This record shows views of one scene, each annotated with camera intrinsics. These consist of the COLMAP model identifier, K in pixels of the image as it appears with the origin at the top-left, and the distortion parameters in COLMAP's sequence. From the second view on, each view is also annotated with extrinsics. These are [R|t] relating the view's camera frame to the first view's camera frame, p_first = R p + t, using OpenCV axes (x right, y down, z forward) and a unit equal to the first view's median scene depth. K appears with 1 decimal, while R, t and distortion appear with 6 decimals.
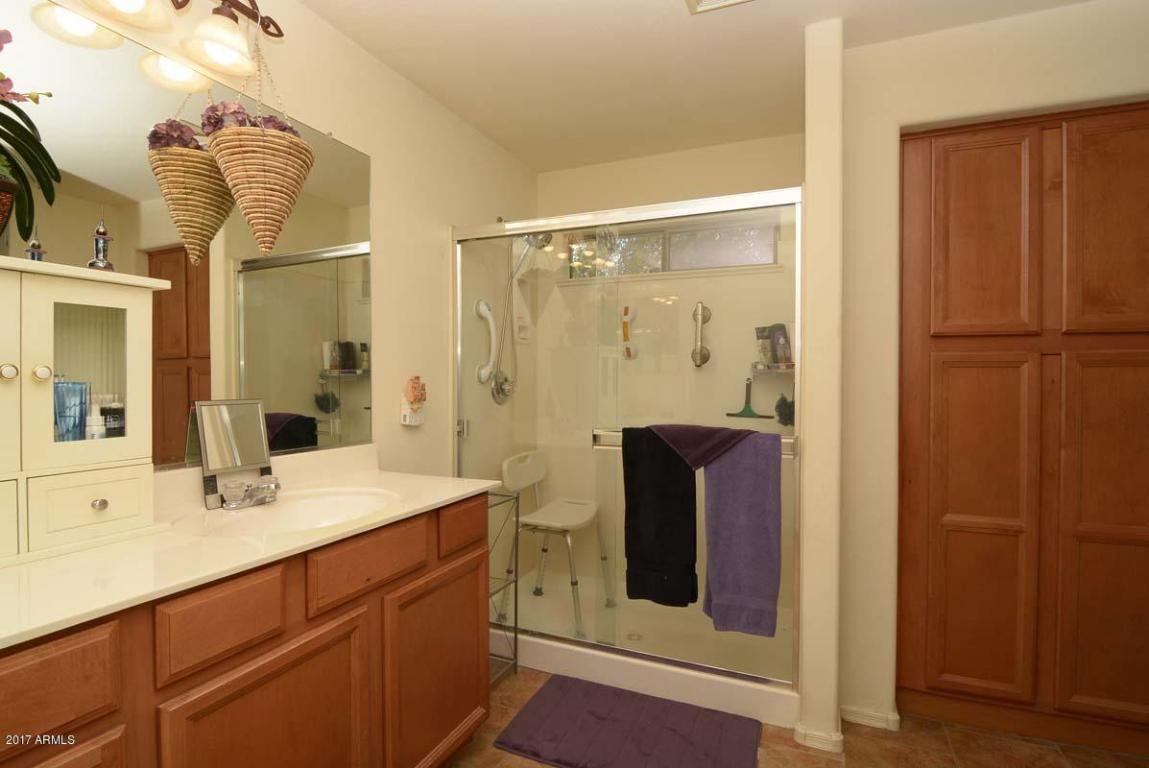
lens RADIAL K [[559.0, 0, 577.3], [0, 559.0, 385.7], [0, 0, 1]] dist [-0.004353, -0.010599]
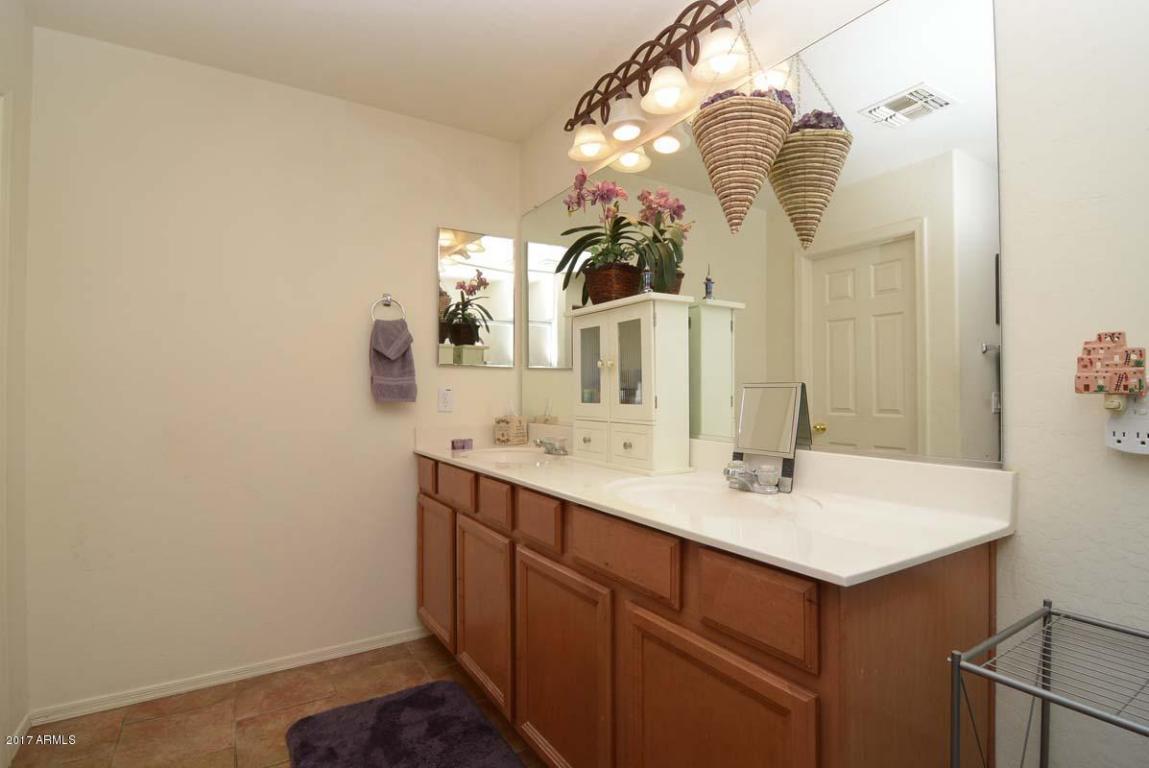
lens RADIAL K [[559.0, 0, 577.3], [0, 559.0, 385.7], [0, 0, 1]] dist [-0.004353, -0.010599]
pose [[-0.559121, -0.016071, -0.828931, 0.460978], [-0.011773, 0.999865, -0.011444, 0.053867], [0.829003, 0.003360, -0.559235, 1.516356]]
